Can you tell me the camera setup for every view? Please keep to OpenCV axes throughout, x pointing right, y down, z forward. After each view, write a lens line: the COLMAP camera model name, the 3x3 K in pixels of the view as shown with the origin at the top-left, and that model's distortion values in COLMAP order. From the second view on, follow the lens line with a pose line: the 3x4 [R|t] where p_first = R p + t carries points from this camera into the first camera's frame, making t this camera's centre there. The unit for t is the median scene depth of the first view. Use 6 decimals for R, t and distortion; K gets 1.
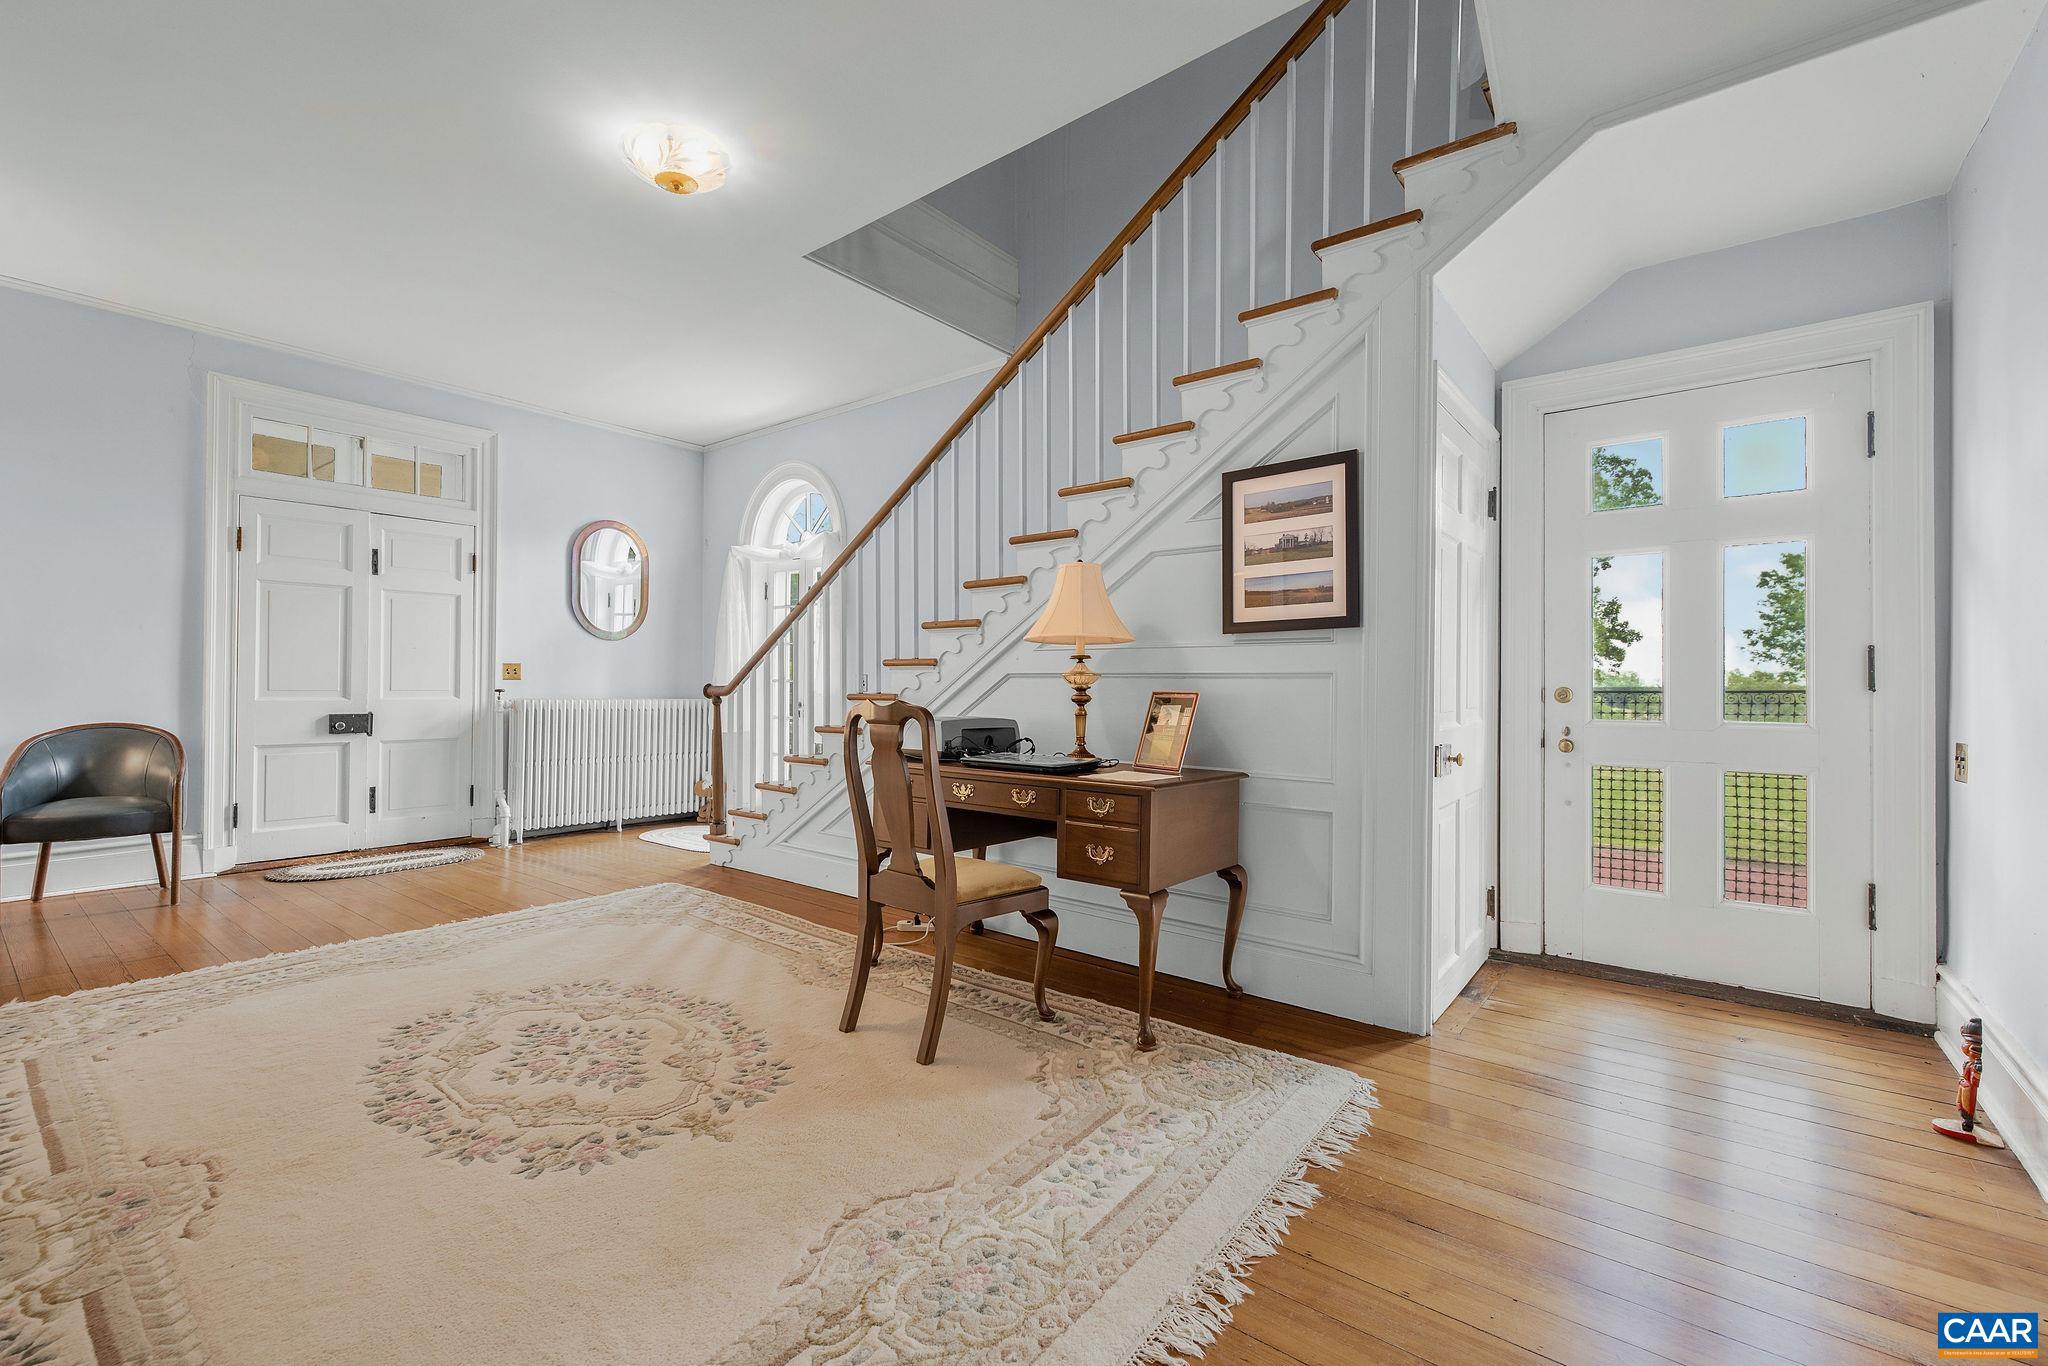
lens RADIAL K [[872.0, 0, 1026.9], [0, 872.0, 680.2], [0, 0, 1]] dist [-0.005241, -0.000912]
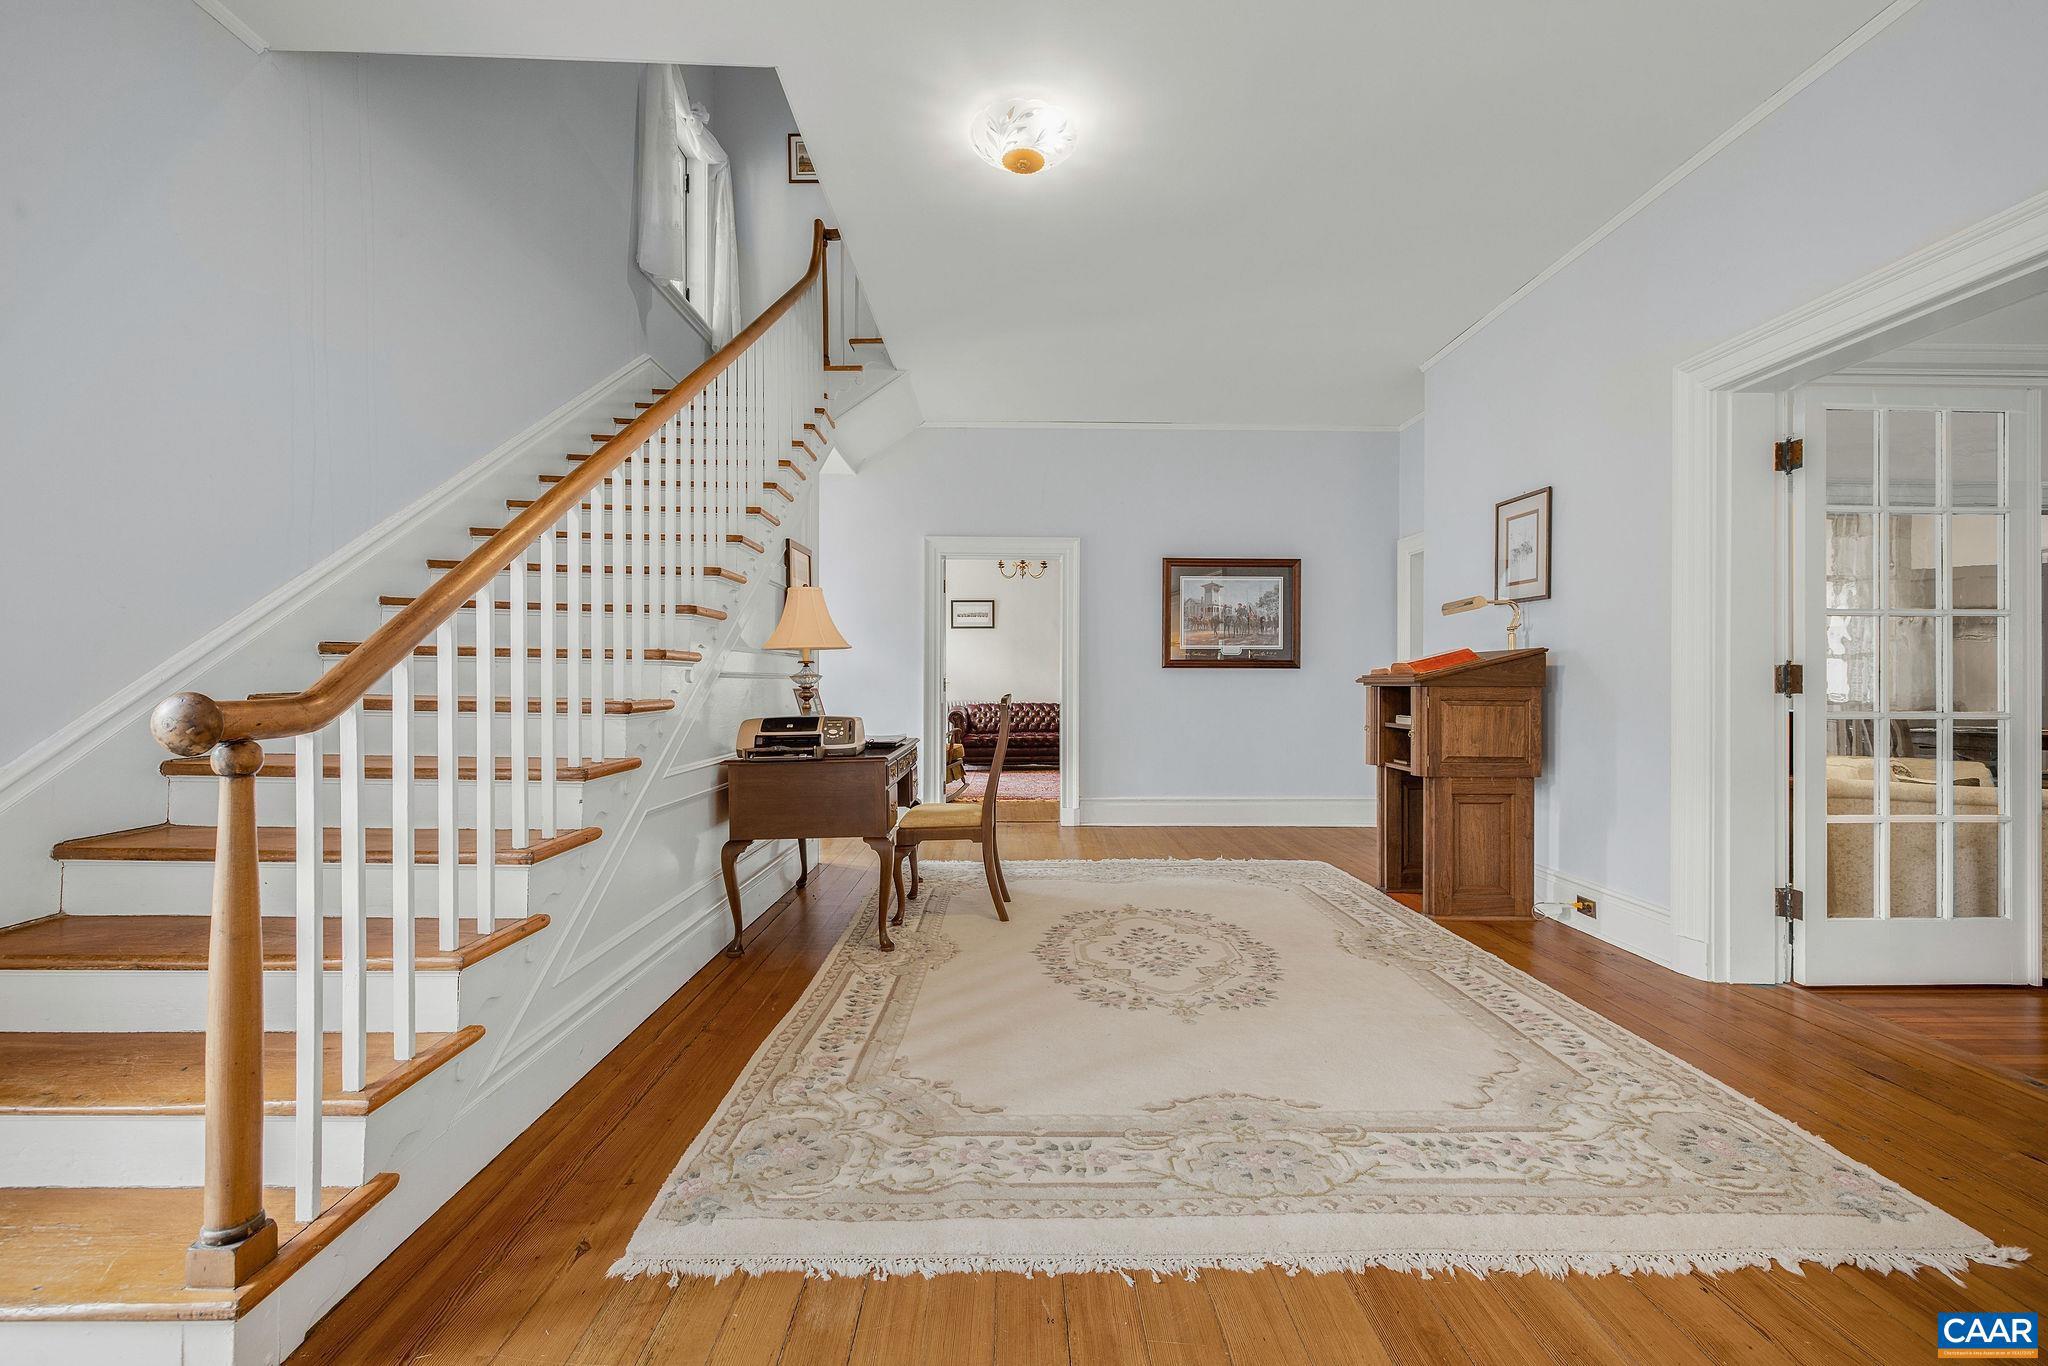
lens RADIAL K [[872.0, 0, 1038.4], [0, 872.0, 681.1], [0, 0, 1]] dist [-0.005241, -0.000912]
pose [[-0.642120, -0.003561, 0.766596, -0.725005], [-0.007334, 0.999972, -0.001498, -0.000310], [-0.766569, -0.006584, -0.642128, 1.008916]]
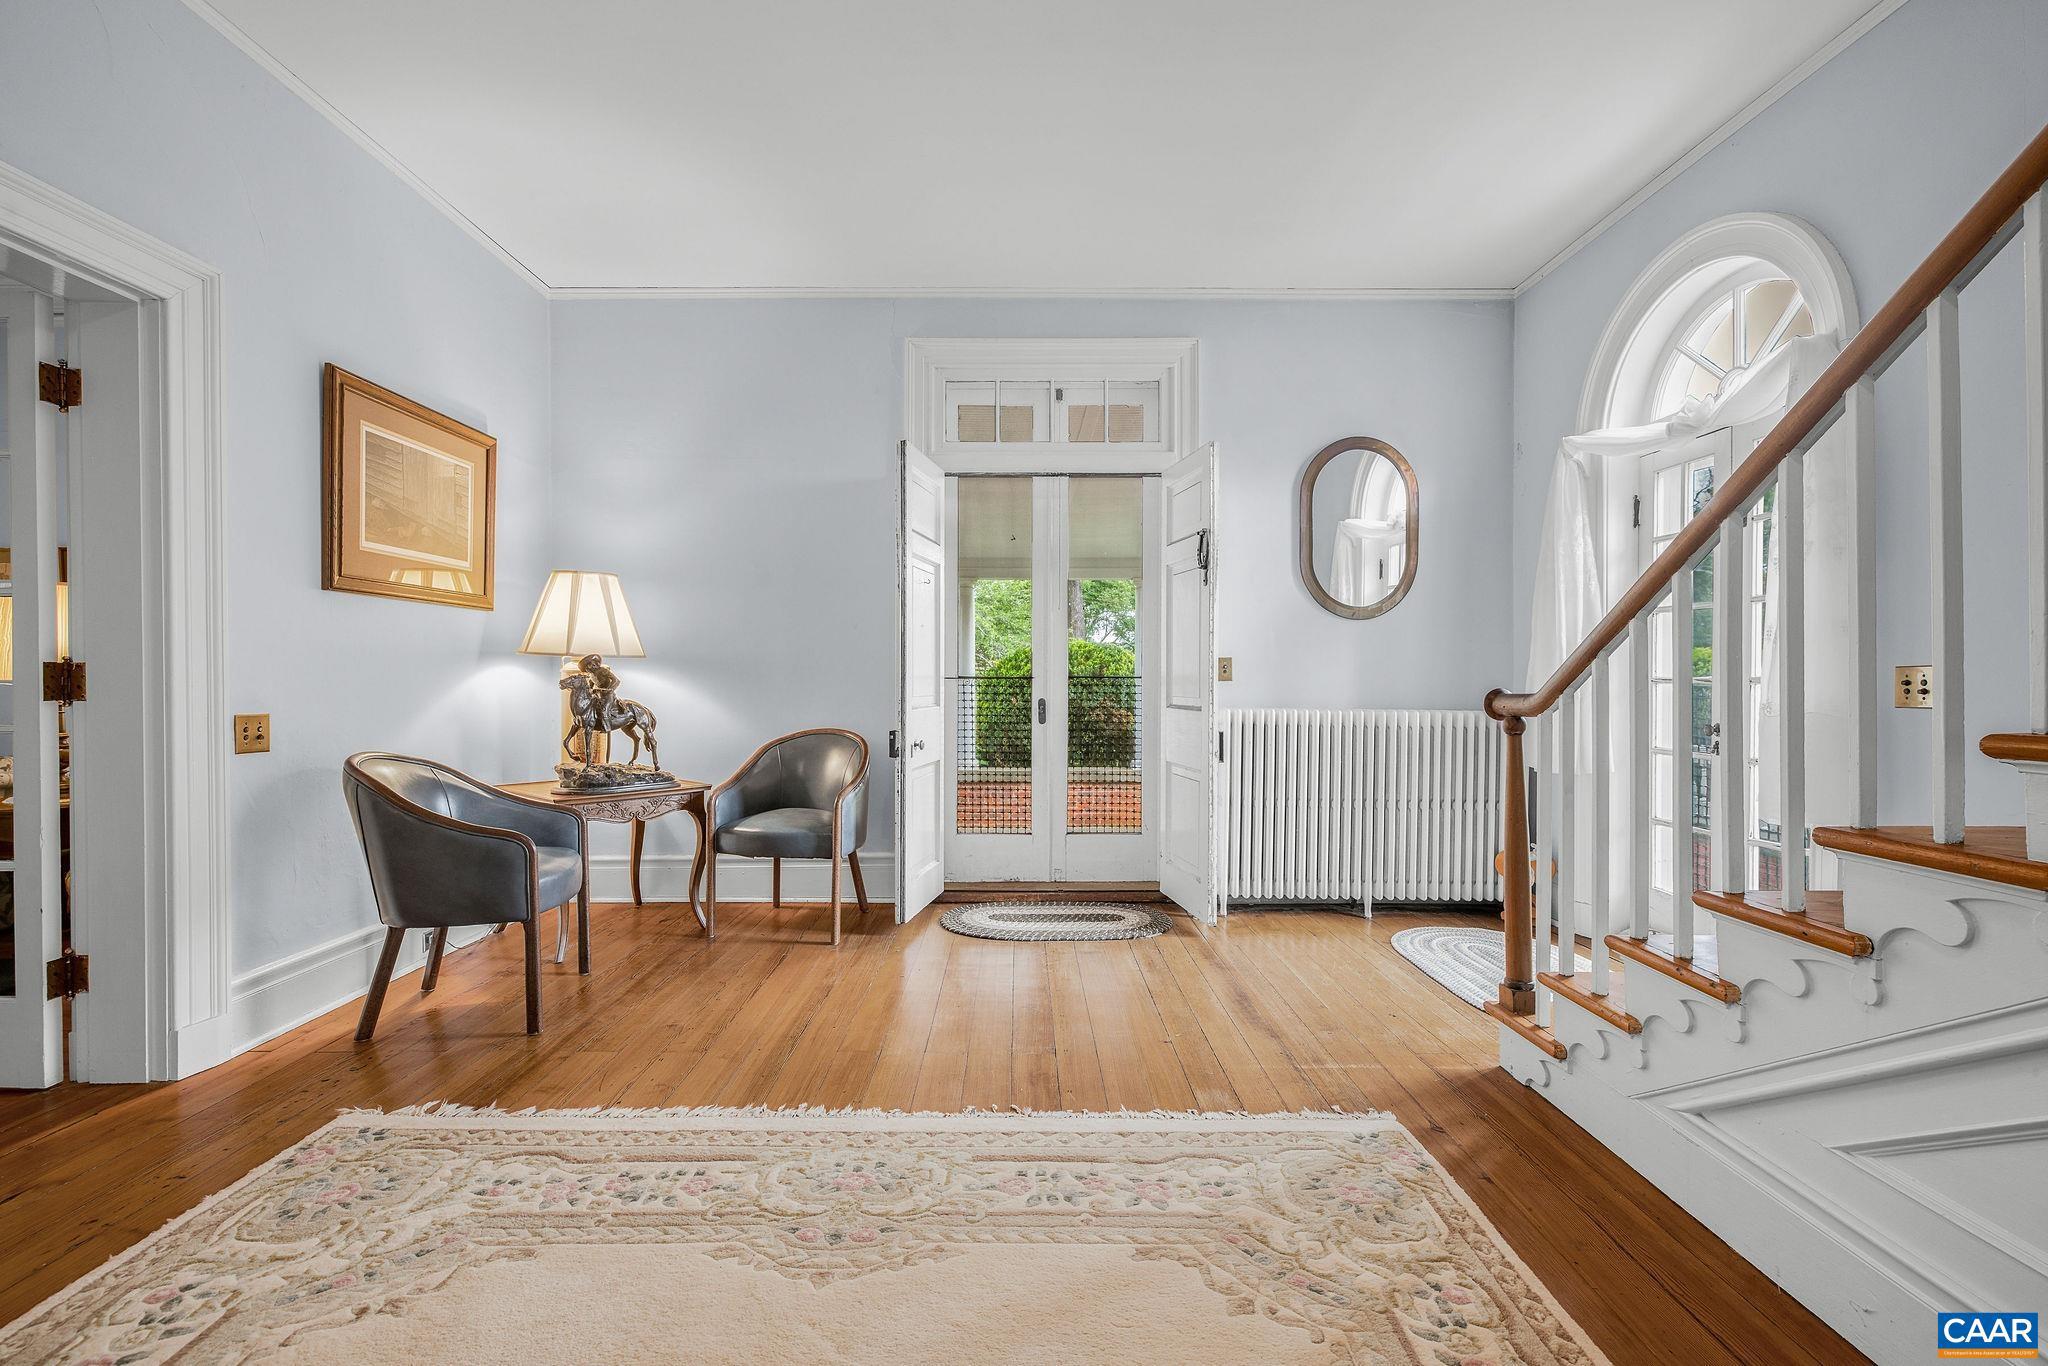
lens RADIAL K [[872.0, 0, 1021.3], [0, 872.0, 684.2], [0, 0, 1]] dist [-0.005241, -0.000912]
pose [[0.617938, 0.000768, -0.786226, -0.154540], [0.006711, 0.999958, 0.006252, -0.003654], [0.786198, -0.009139, 0.617907, 0.510816]]
